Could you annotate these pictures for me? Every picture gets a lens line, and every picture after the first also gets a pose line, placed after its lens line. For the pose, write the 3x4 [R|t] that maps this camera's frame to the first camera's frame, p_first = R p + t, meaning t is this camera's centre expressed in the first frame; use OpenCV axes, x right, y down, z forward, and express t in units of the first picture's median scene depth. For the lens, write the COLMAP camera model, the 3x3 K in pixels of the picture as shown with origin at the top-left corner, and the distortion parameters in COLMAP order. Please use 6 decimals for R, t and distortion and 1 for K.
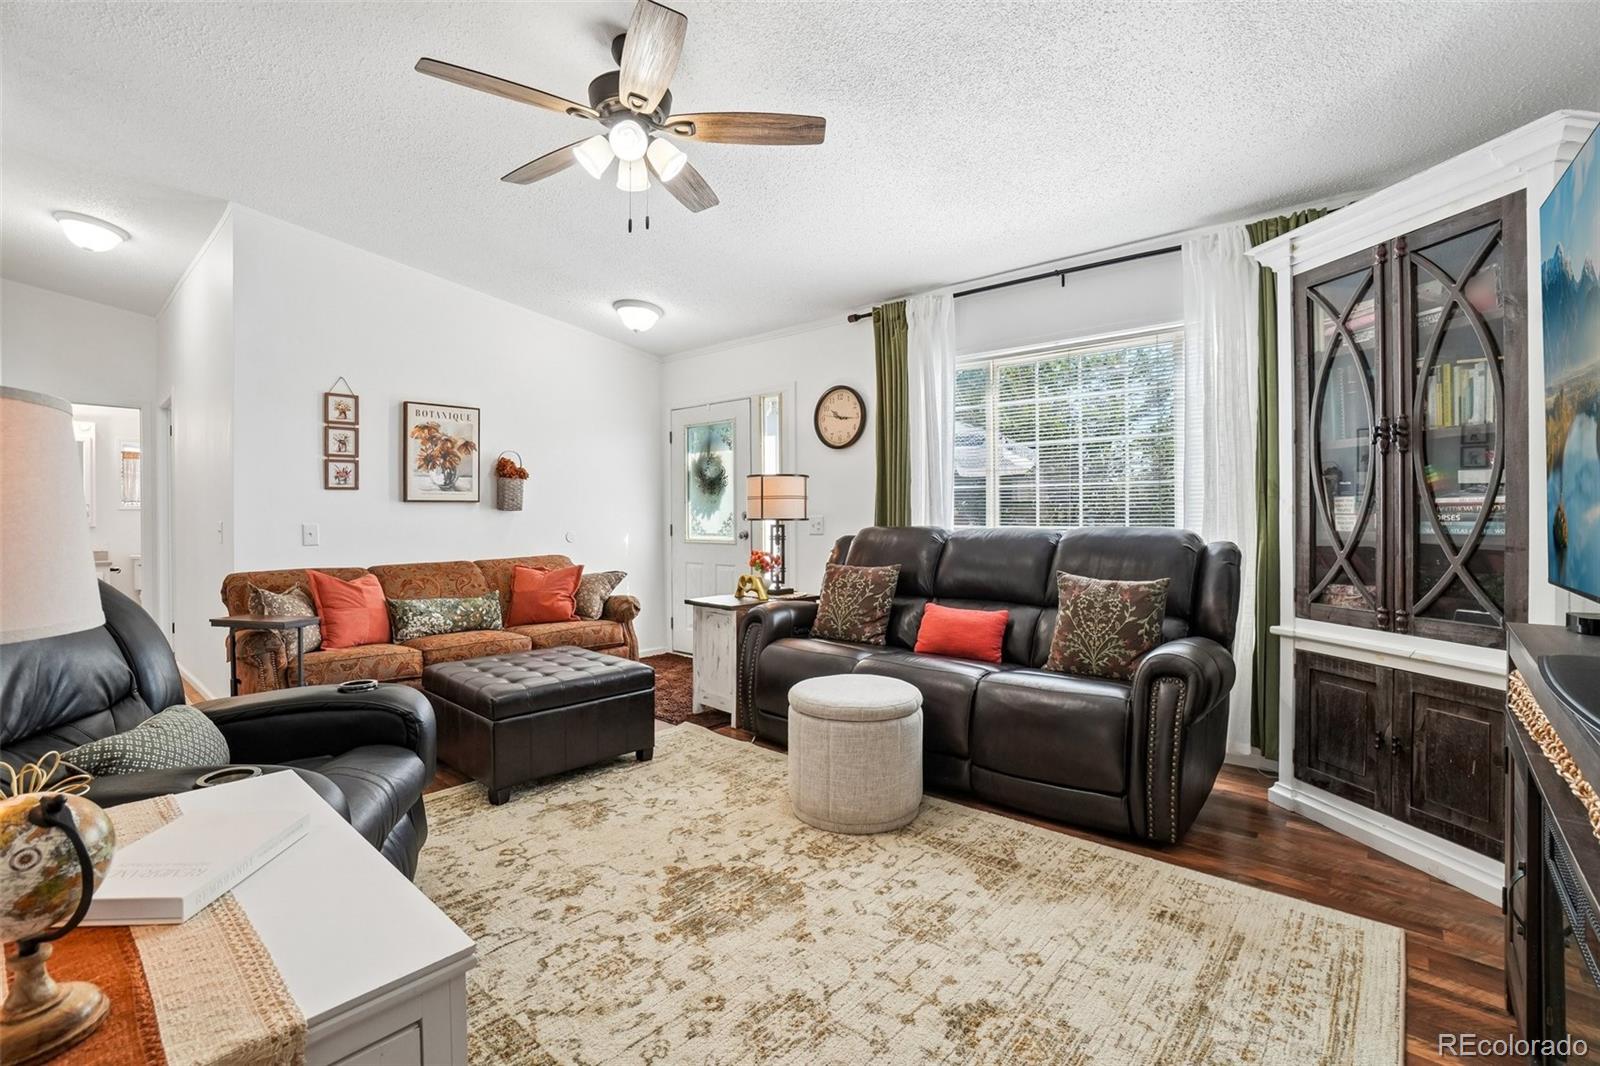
lens RADIAL K [[707.0, 0, 795.2], [0, 707.0, 524.7], [0, 0, 1]] dist [-0.061028, 0.000143]
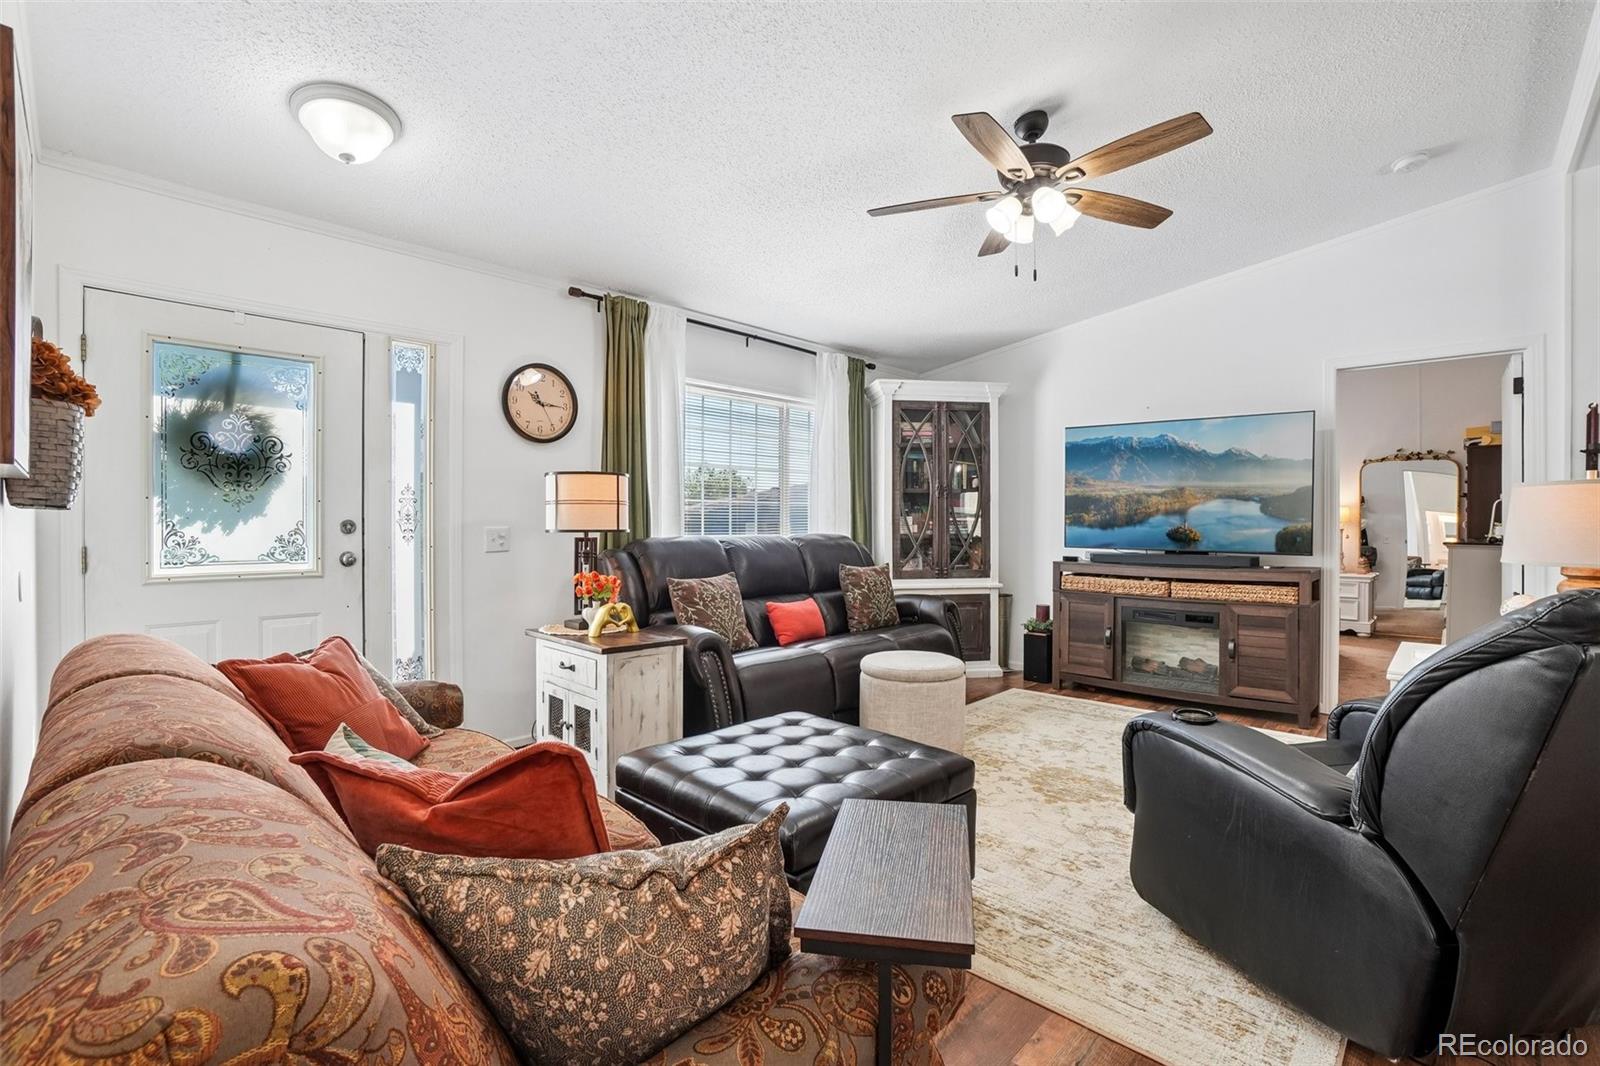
lens RADIAL K [[707.0, 0, 795.2], [0, 707.0, 524.7], [0, 0, 1]] dist [-0.061028, 0.000143]
pose [[0.048831, 0.002183, 0.998805, -0.866371], [0.012999, 0.999912, -0.002821, -0.010003], [-0.998722, 0.013121, 0.048798, 0.818362]]
